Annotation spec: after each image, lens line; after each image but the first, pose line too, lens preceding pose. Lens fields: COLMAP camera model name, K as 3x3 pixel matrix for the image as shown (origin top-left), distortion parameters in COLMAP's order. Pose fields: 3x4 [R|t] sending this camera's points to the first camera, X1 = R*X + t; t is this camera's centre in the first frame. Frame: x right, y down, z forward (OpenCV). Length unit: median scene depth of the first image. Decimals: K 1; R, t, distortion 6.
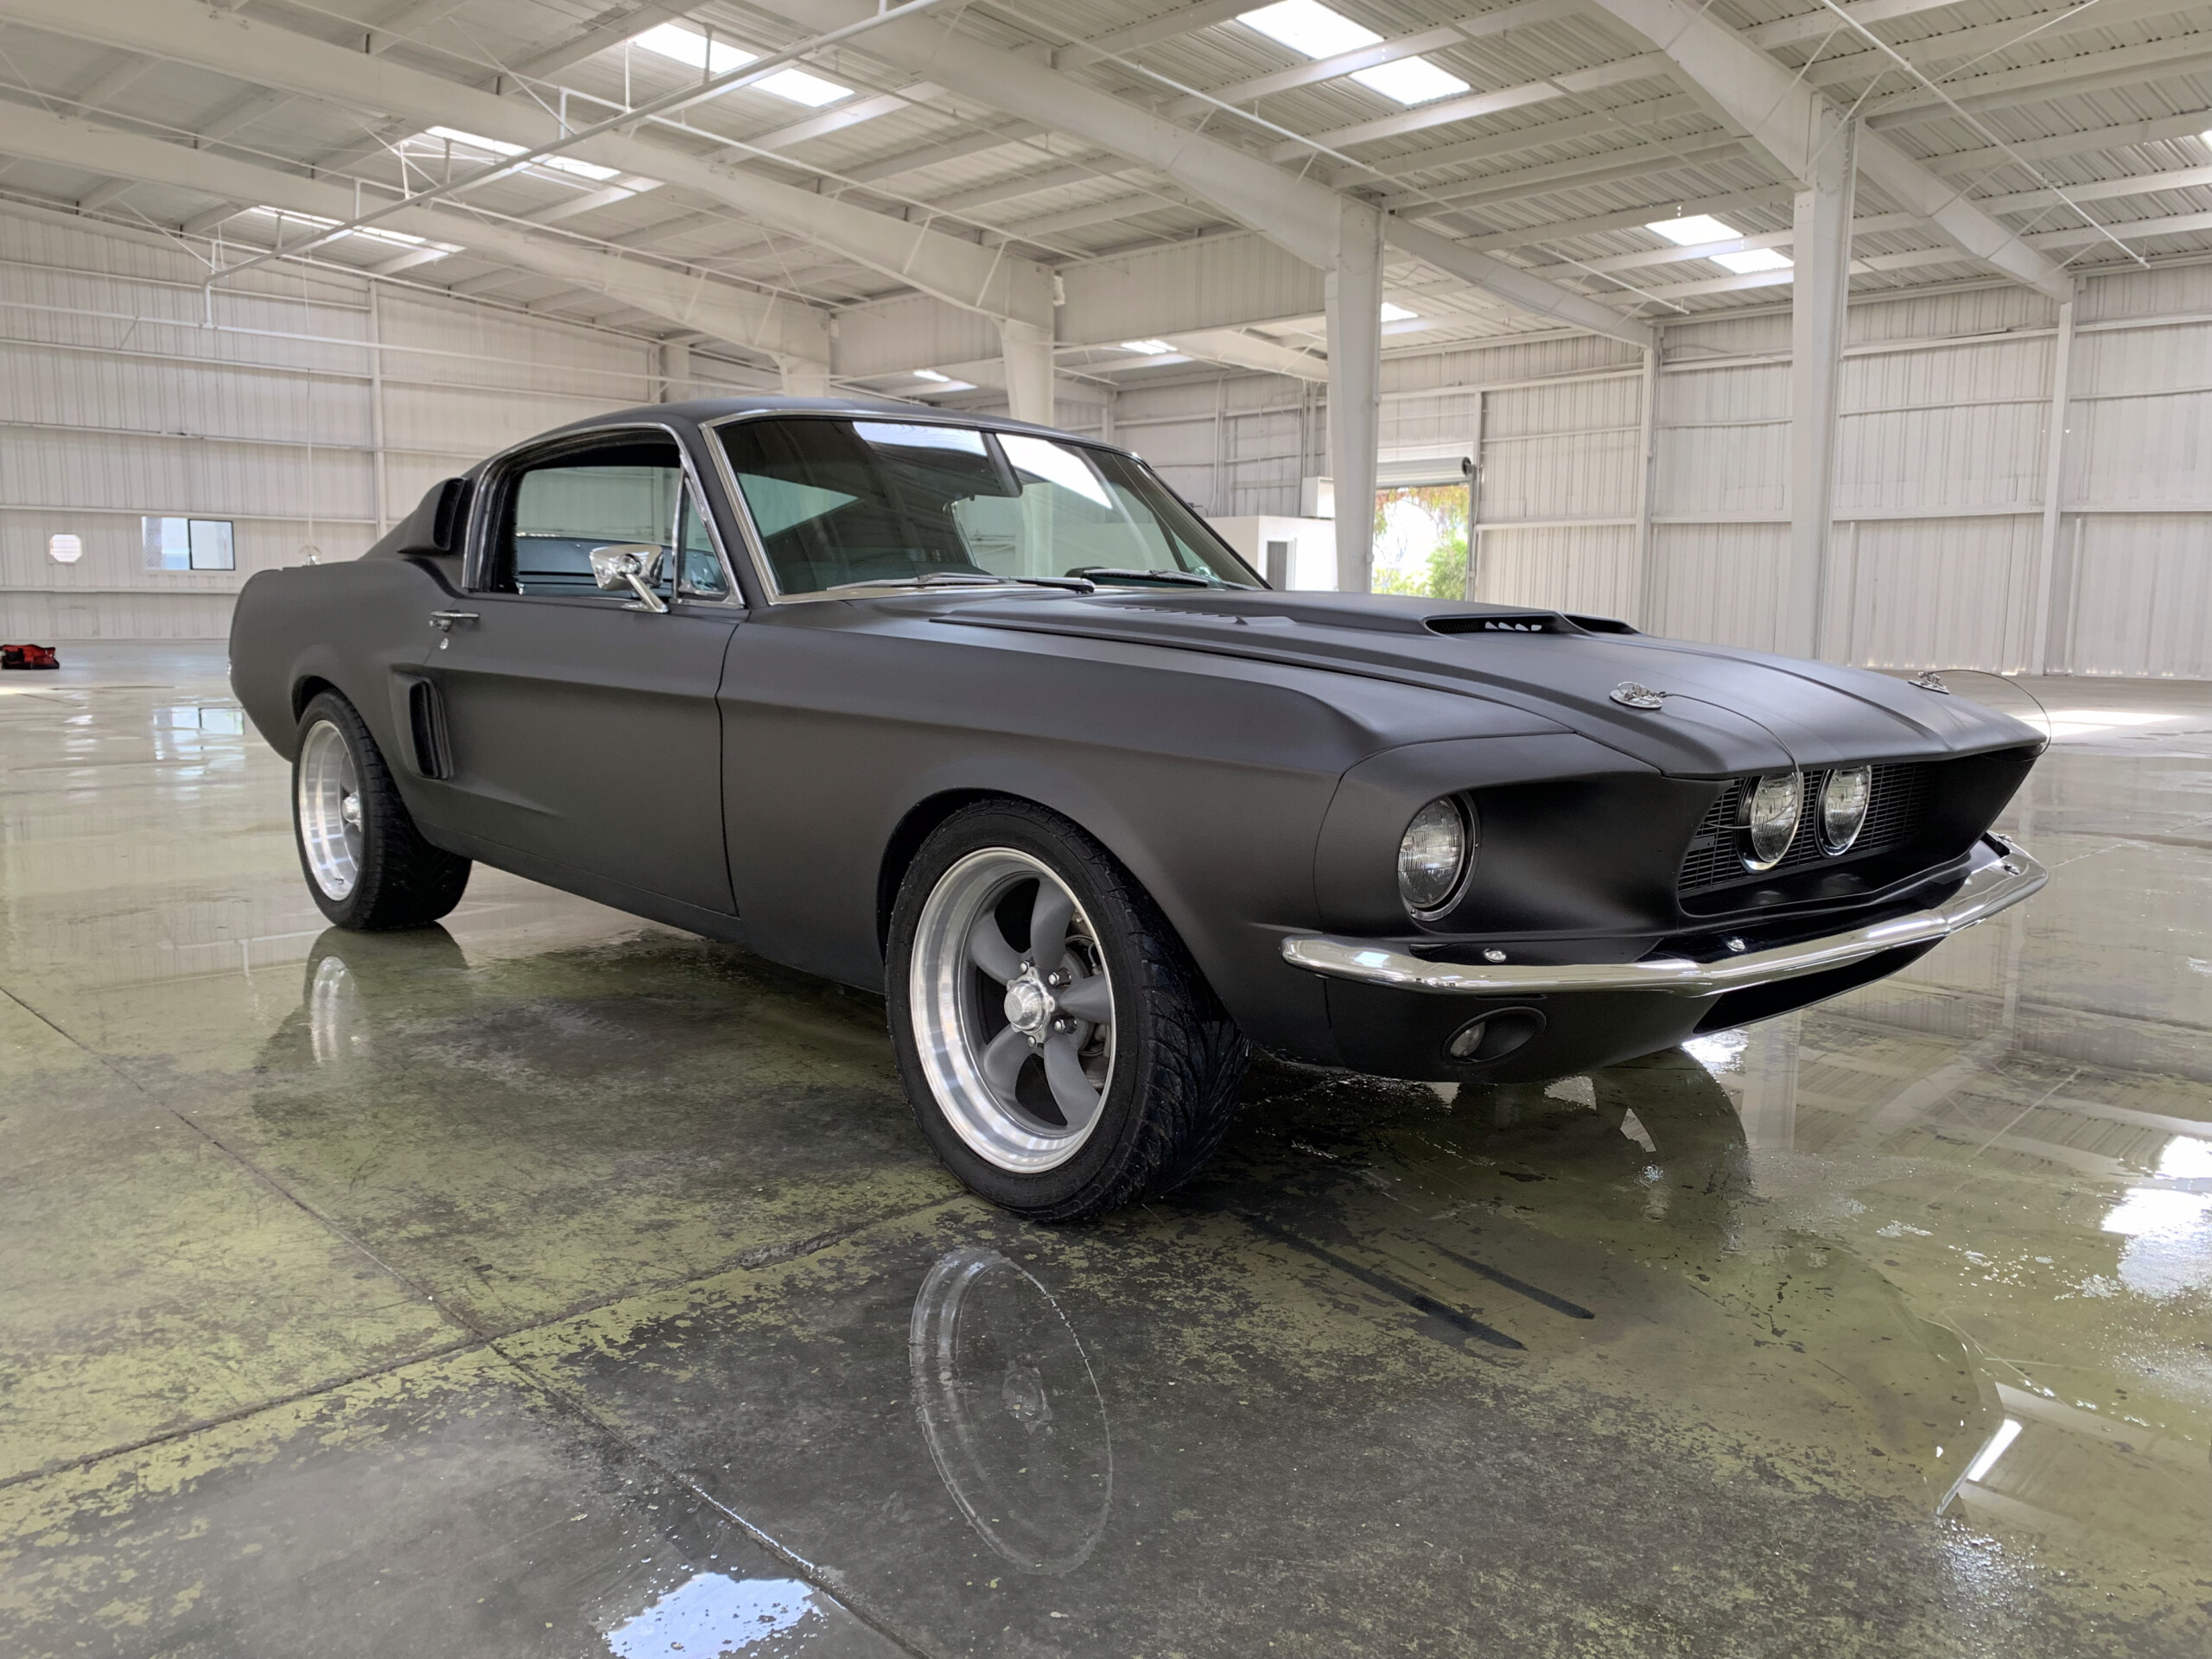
lens RADIAL K [[1662.7, 0, 1103.3], [0, 1662.7, 813.9], [0, 0, 1]] dist [0.000684, 0.004851]
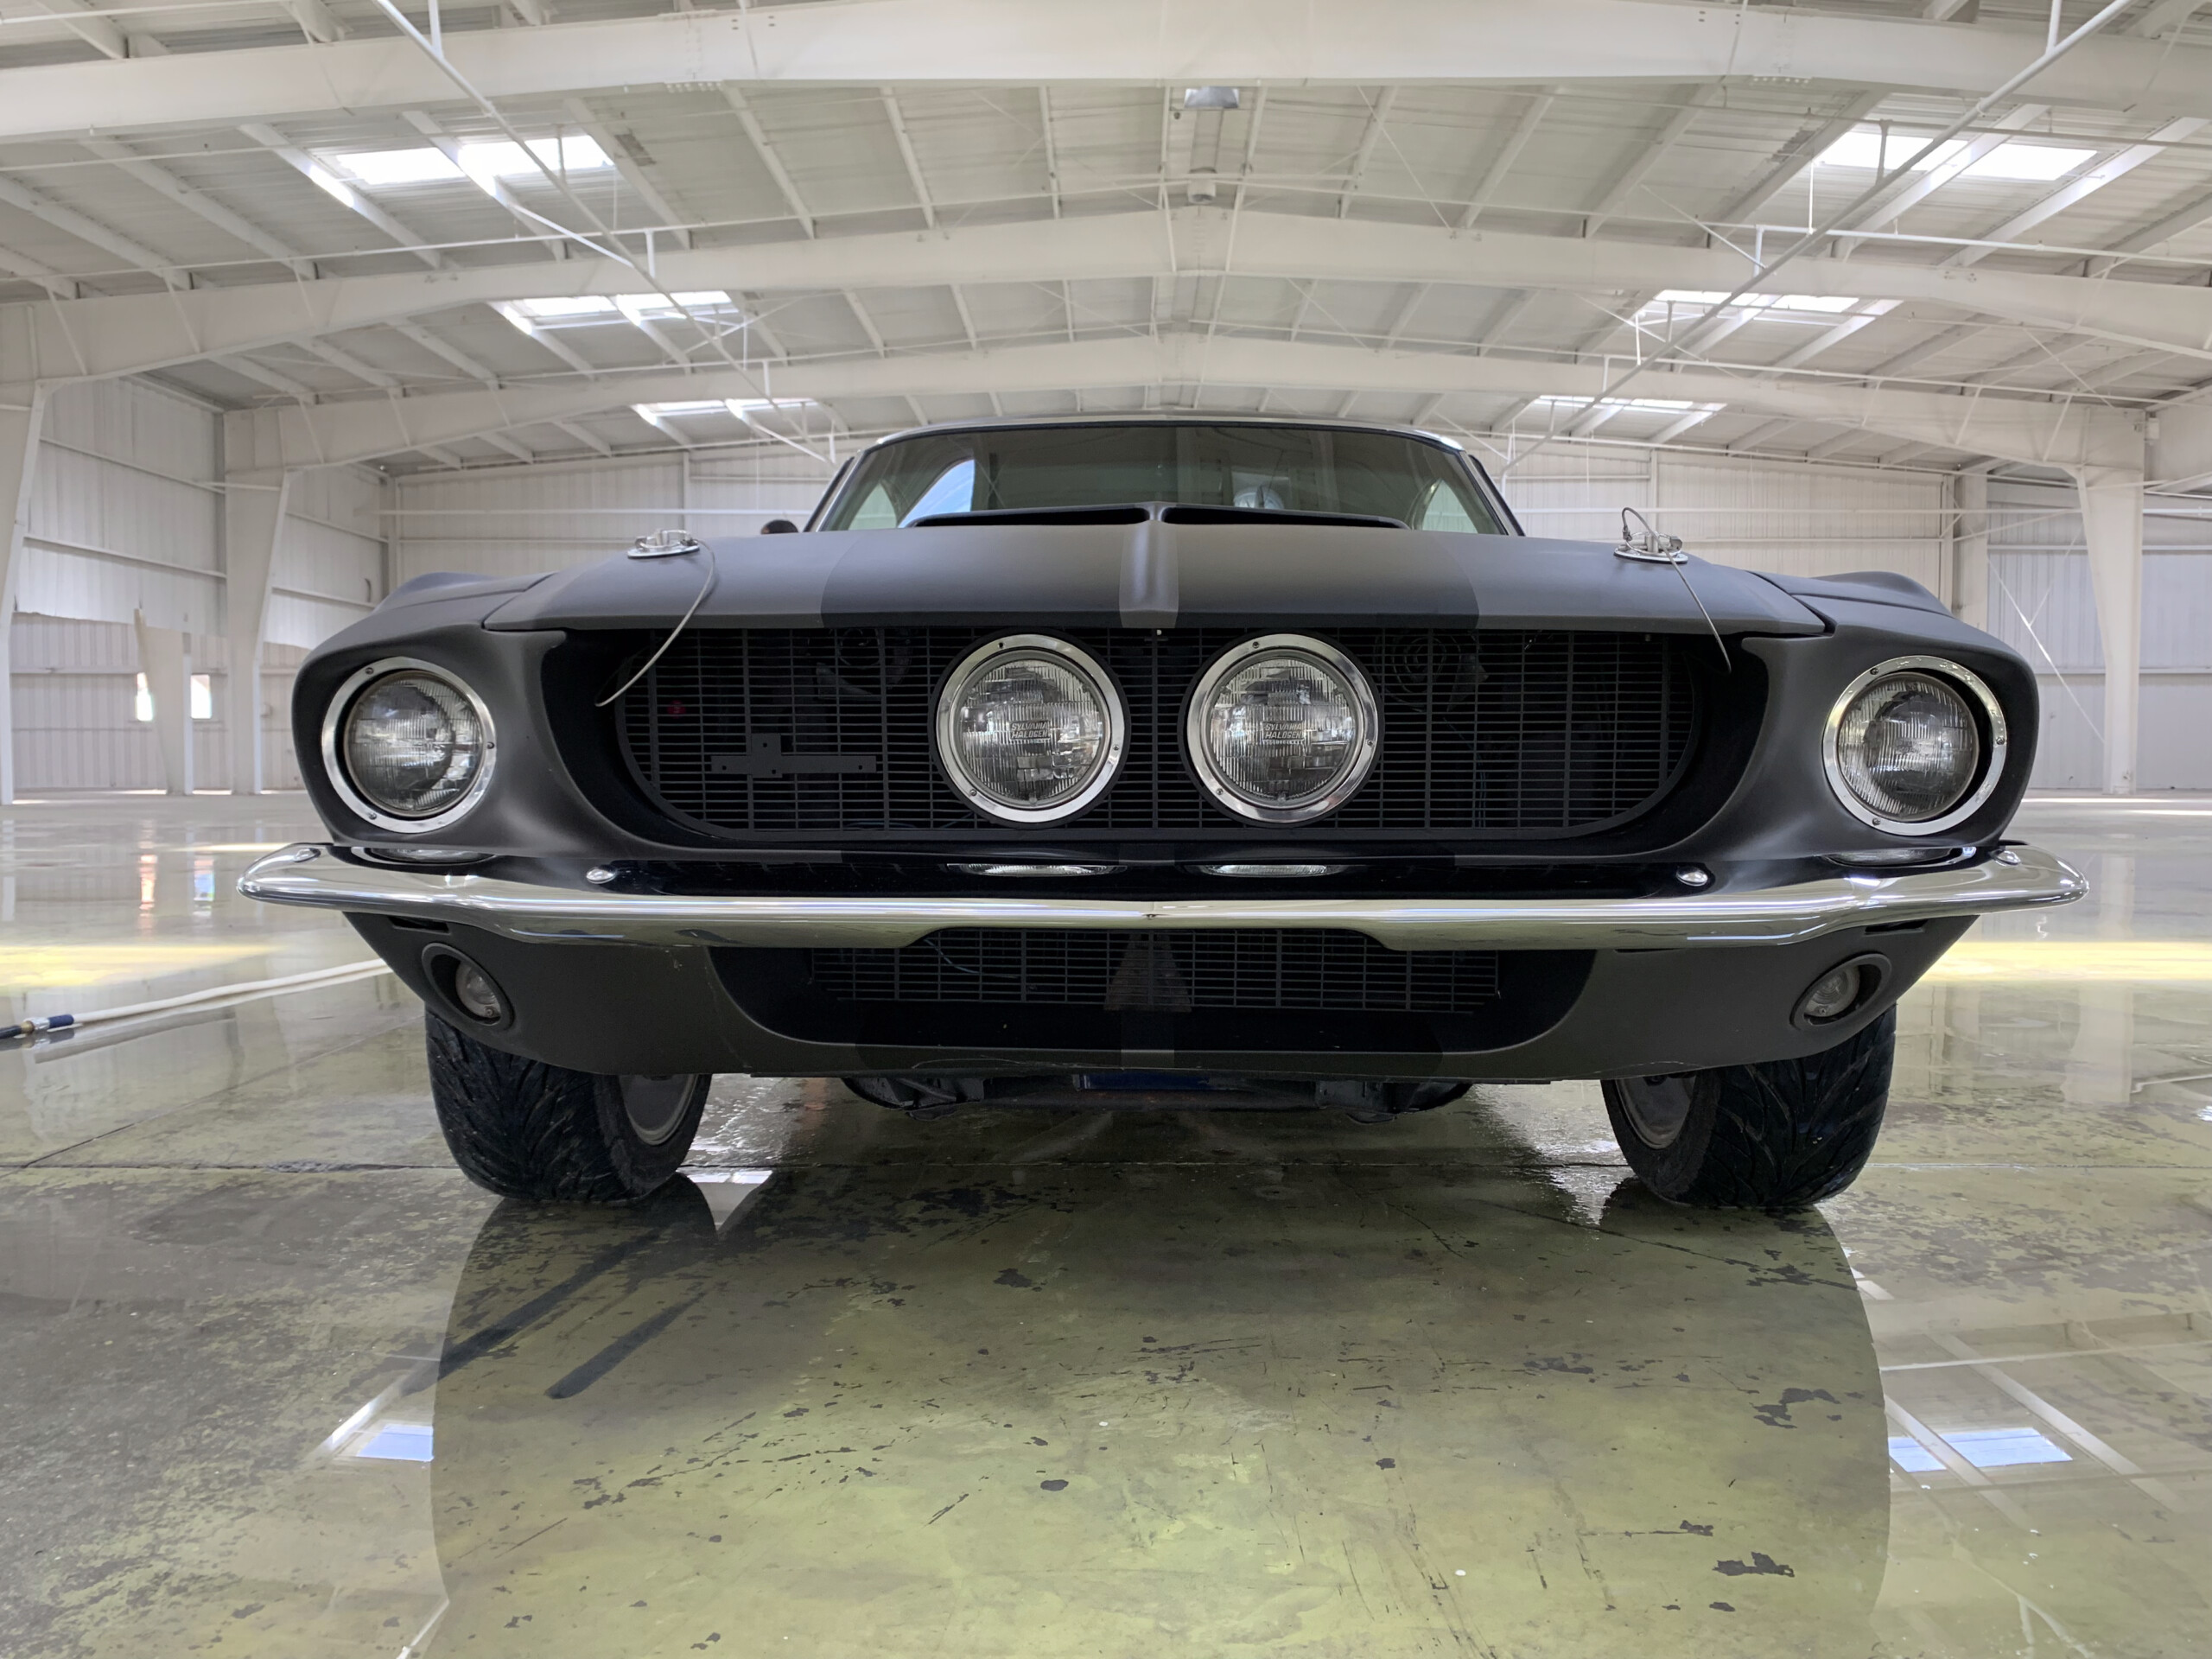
lens RADIAL K [[1662.7, 0, 1120.0], [0, 1662.7, 824.2], [0, 0, 1]] dist [0.000684, 0.004851]
pose [[0.722858, 0.015143, -0.690830, 0.808495], [-0.077493, 0.995229, -0.059271, 0.064599], [0.686637, 0.096379, 0.720584, 0.518148]]
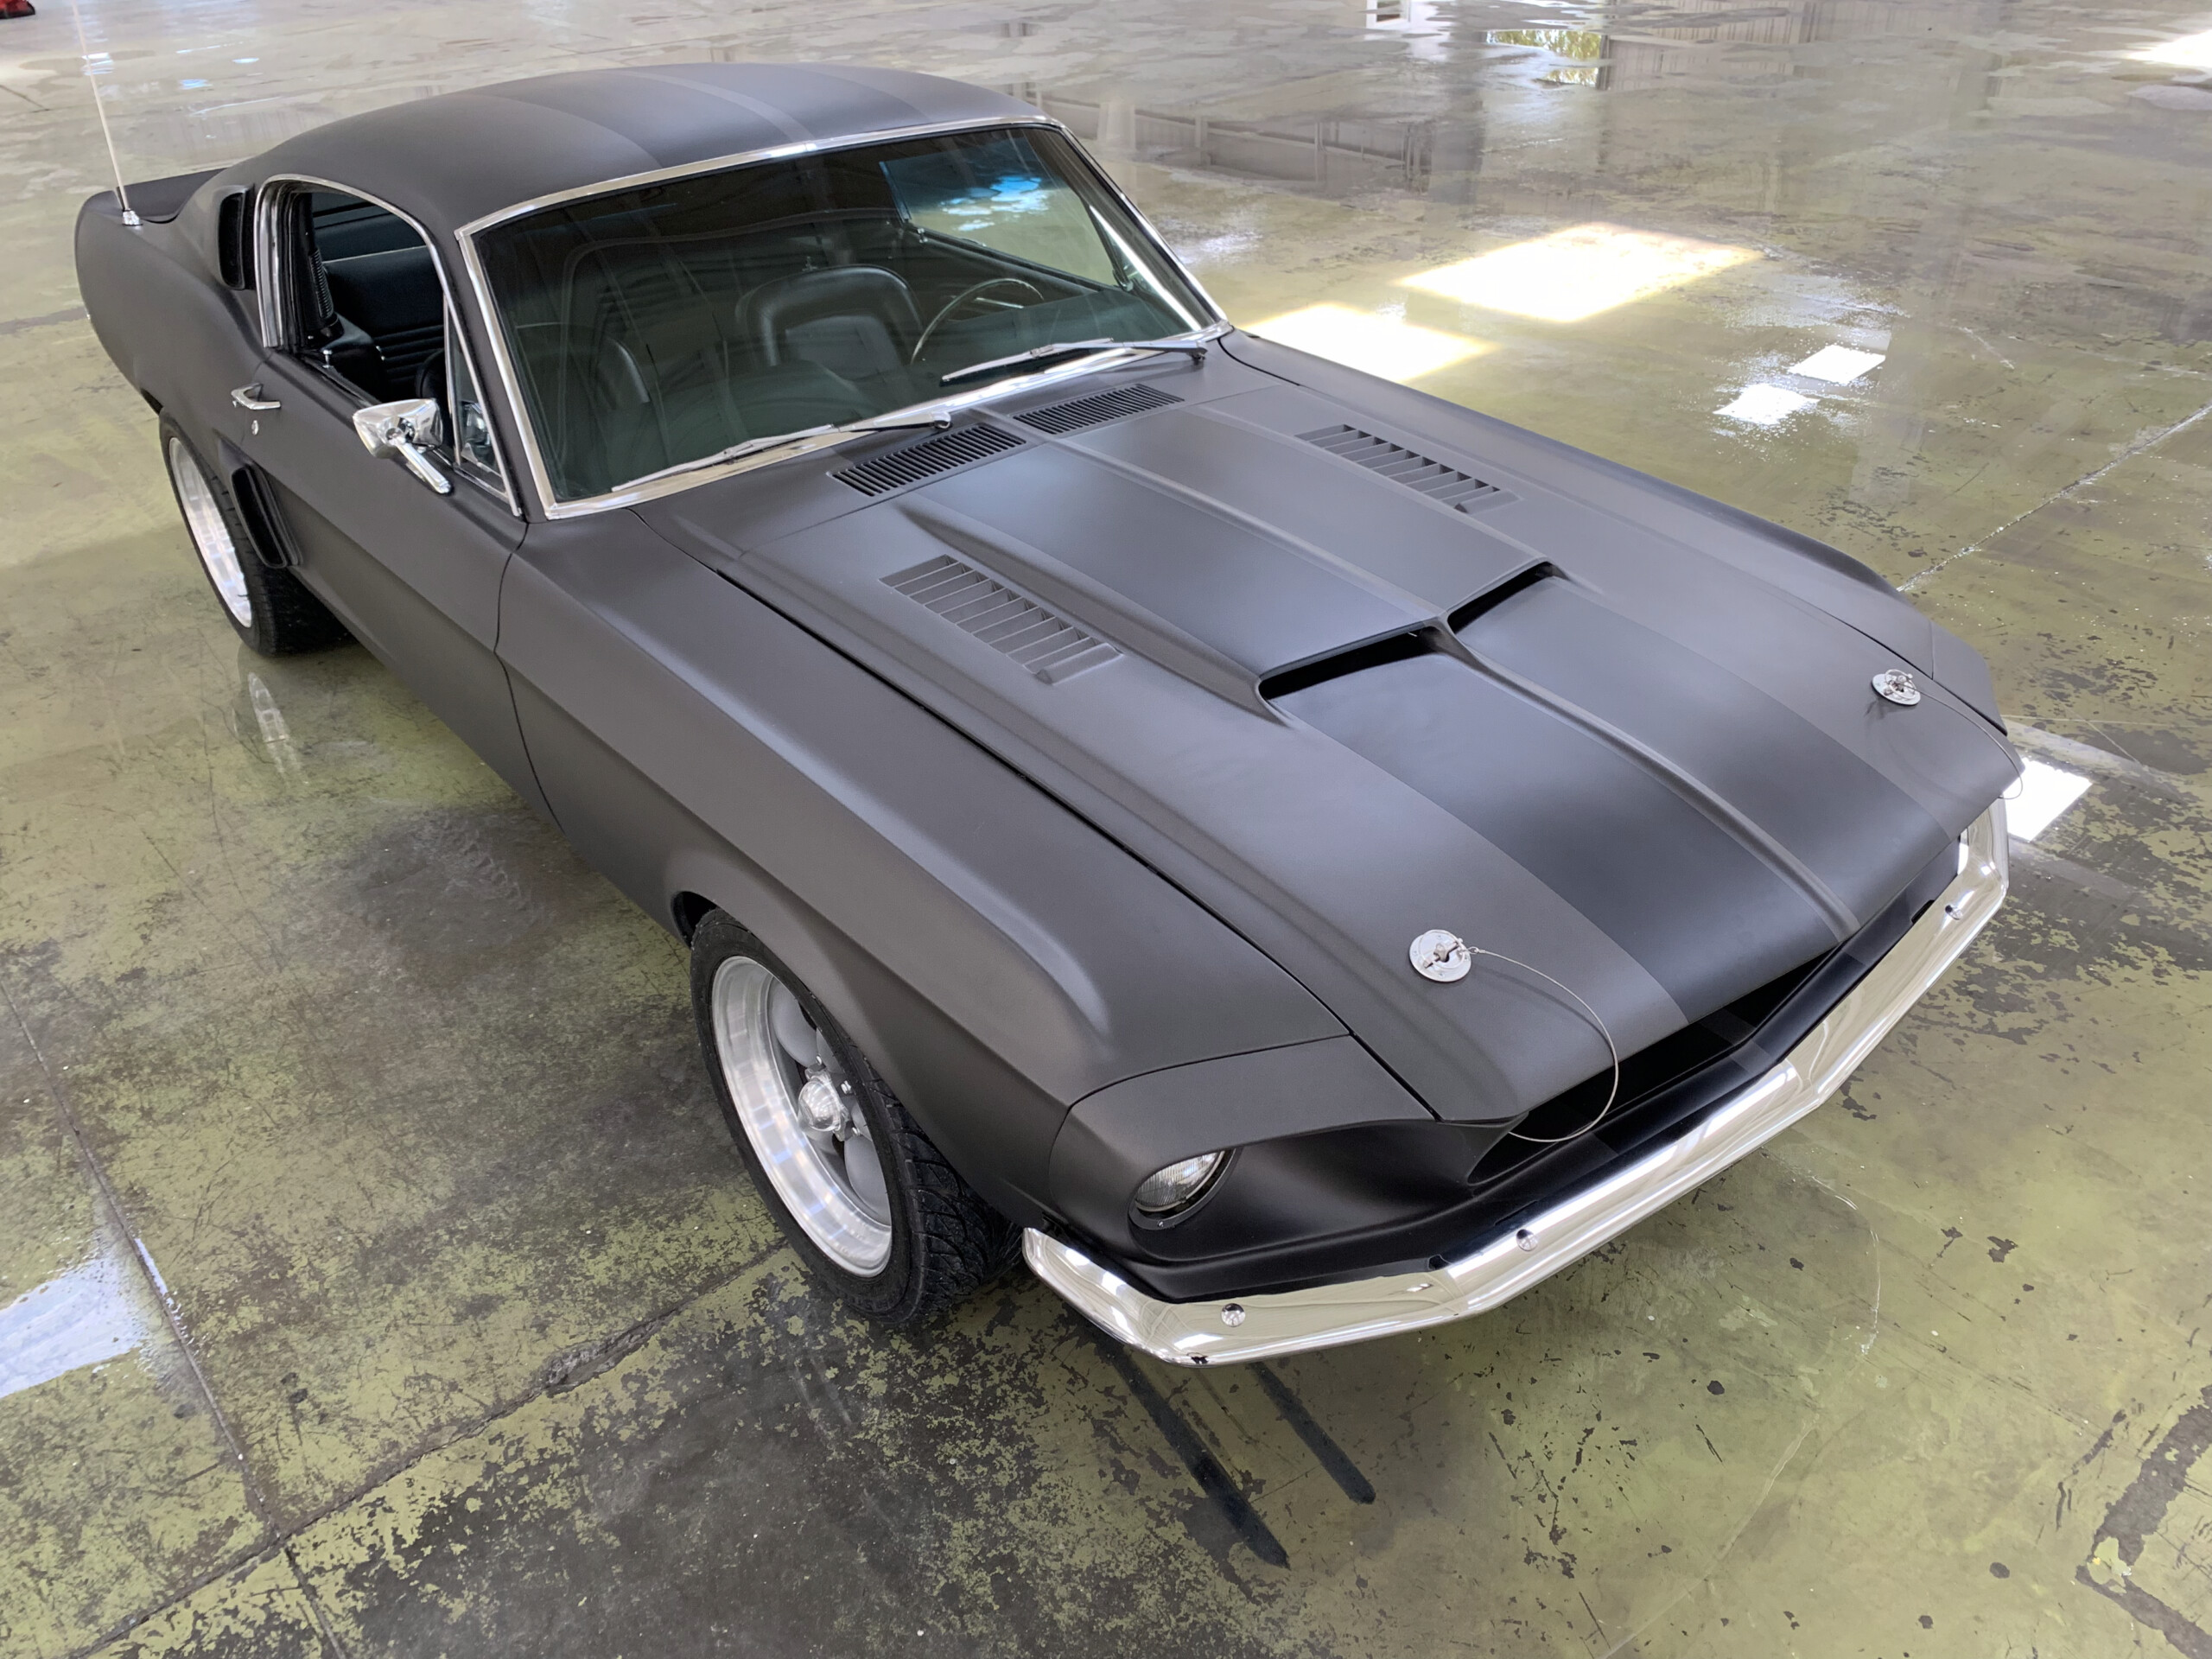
lens RADIAL K [[1662.7, 0, 1096.2], [0, 1662.7, 799.9], [0, 0, 1]] dist [0.000684, 0.004851]
pose [[0.997035, -0.008650, -0.076455, 0.174987], [0.039492, 0.910324, 0.412009, -0.407858], [0.066035, -0.413807, 0.907967, 0.221415]]
